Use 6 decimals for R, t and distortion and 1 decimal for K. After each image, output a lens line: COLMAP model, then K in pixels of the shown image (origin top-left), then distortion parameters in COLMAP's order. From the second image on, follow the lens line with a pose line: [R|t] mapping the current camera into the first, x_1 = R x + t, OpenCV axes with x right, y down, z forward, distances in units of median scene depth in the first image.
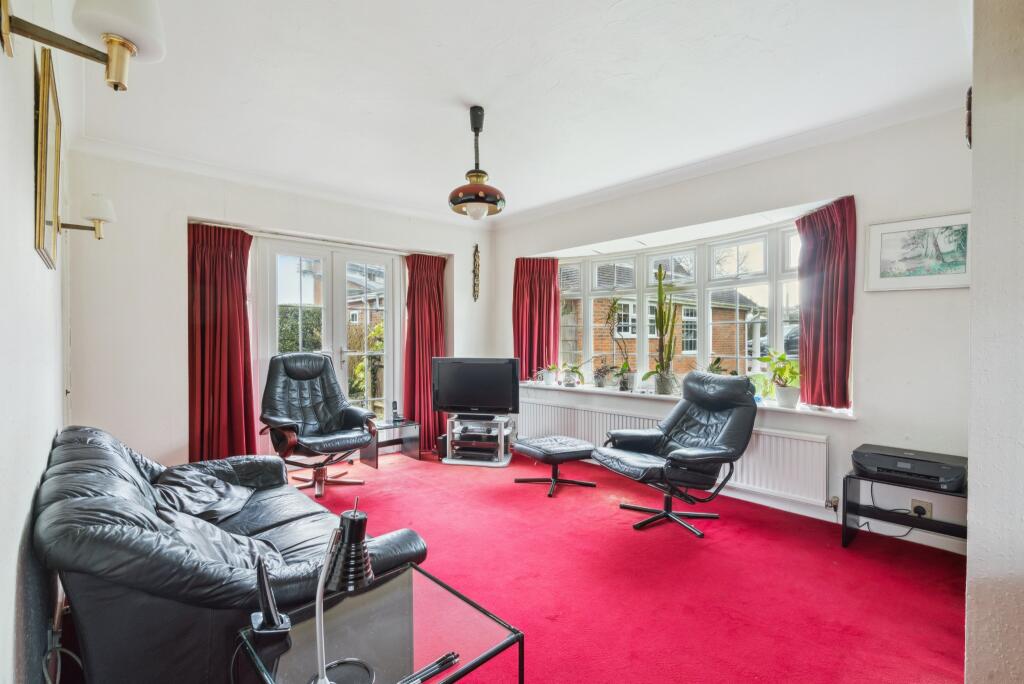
lens RADIAL K [[470.2, 0, 508.0], [0, 470.2, 341.2], [0, 0, 1]] dist [-0.009659, 0.002081]
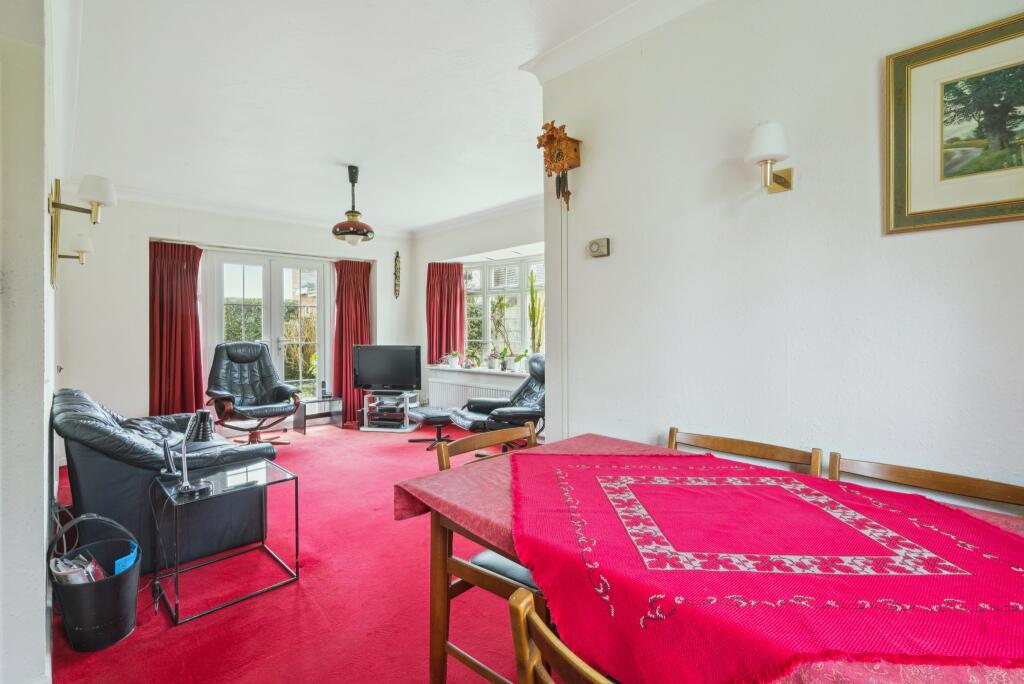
lens RADIAL K [[470.2, 0, 500.0], [0, 470.2, 325.3], [0, 0, 1]] dist [-0.009659, 0.002081]
pose [[0.999790, -0.003528, 0.020202, 0.235067], [0.003806, 0.999898, -0.013748, 0.001277], [-0.020151, 0.013822, 0.999701, -0.282954]]
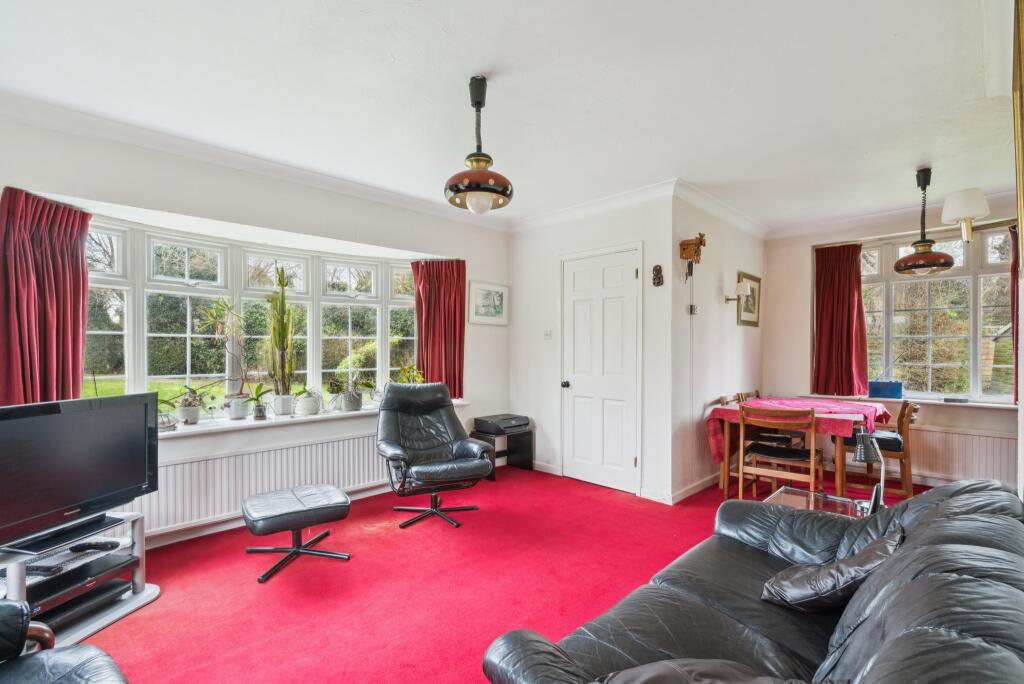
lens RADIAL K [[470.2, 0, 507.0], [0, 470.2, 347.2], [0, 0, 1]] dist [-0.009659, 0.002081]
pose [[-0.028074, 0.006104, 0.999587, -0.621407], [0.009757, 0.999935, -0.005833, -0.009535], [-0.999558, 0.009589, -0.028131, 0.682814]]
